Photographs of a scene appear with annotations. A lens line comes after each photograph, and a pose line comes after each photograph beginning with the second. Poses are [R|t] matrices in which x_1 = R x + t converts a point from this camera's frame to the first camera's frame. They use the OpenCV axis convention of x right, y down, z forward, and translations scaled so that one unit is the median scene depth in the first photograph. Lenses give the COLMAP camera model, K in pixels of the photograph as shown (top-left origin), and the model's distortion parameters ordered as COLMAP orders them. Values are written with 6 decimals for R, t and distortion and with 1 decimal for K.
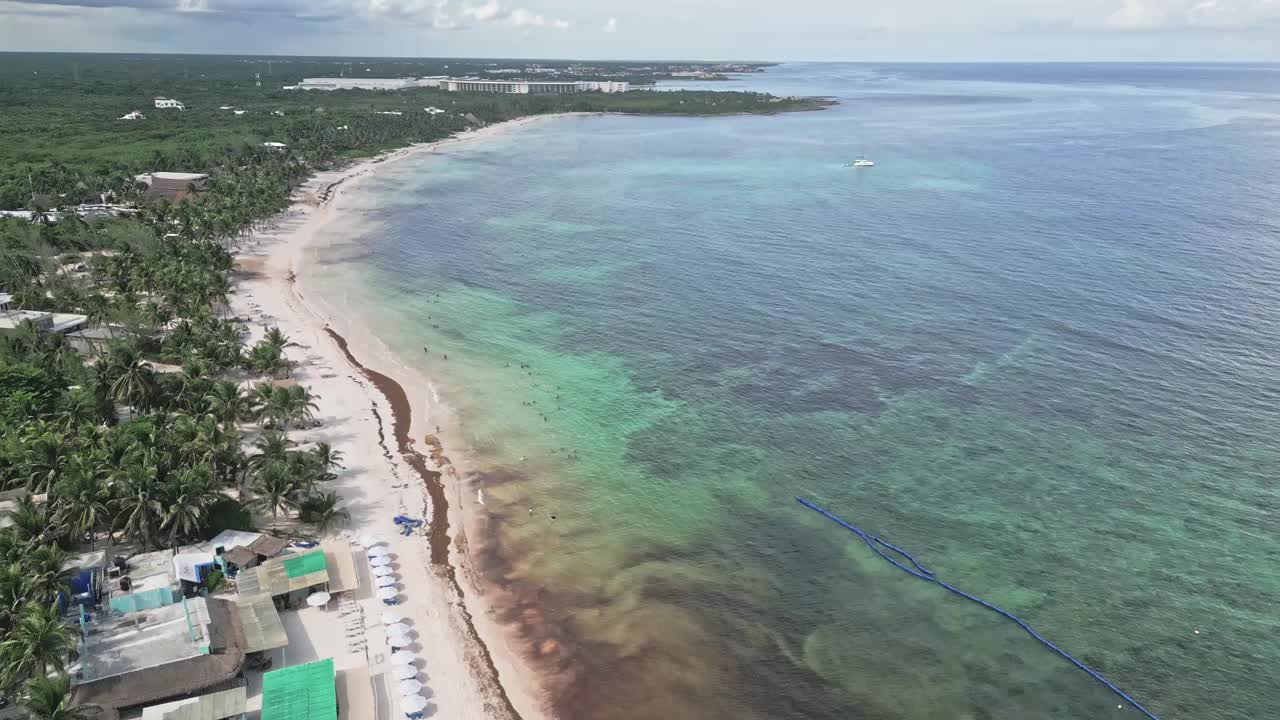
lens RADIAL K [[911.4, 0, 640.0], [0, 911.4, 360.0], [0, 0, 1]] dist [0.082166, -0.073047]
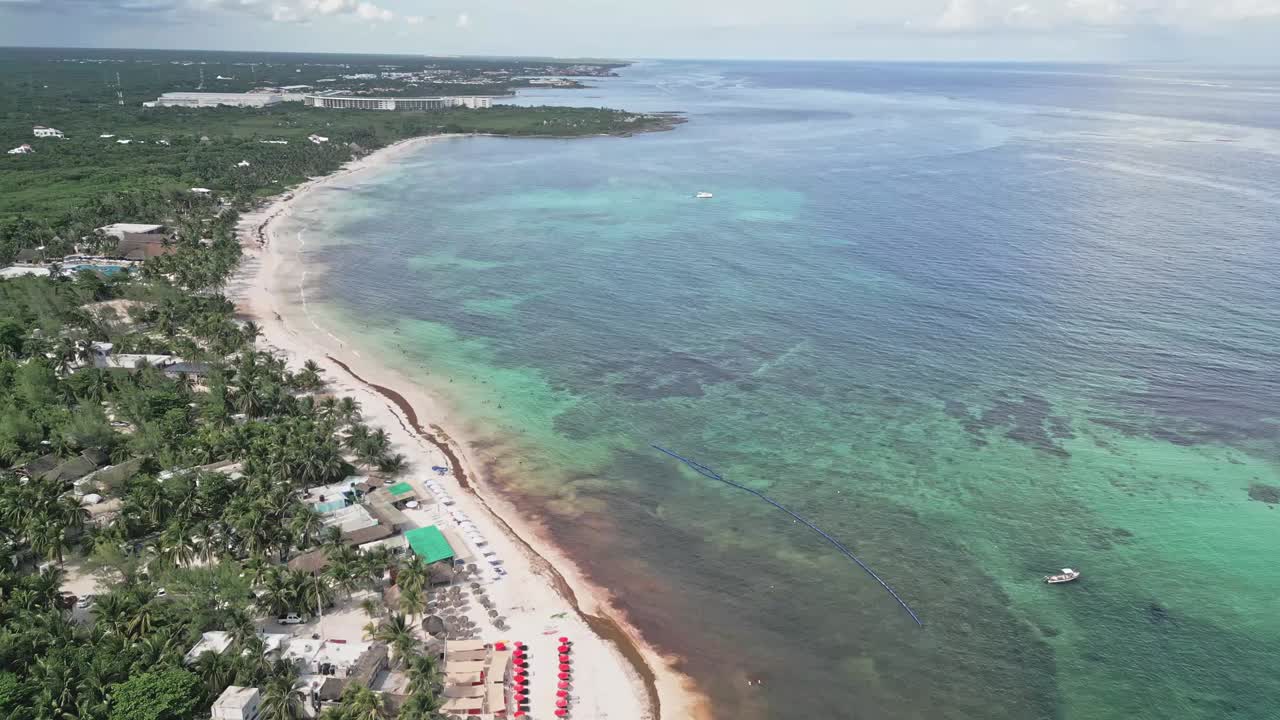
lens RADIAL K [[911.4, 0, 640.0], [0, 911.4, 360.0], [0, 0, 1]] dist [0.082166, -0.073047]
pose [[0.988524, -0.040750, 0.145461, -0.056571], [0.040015, 0.999167, 0.007978, -0.017262], [-0.145665, -0.002066, 0.989332, -0.400250]]
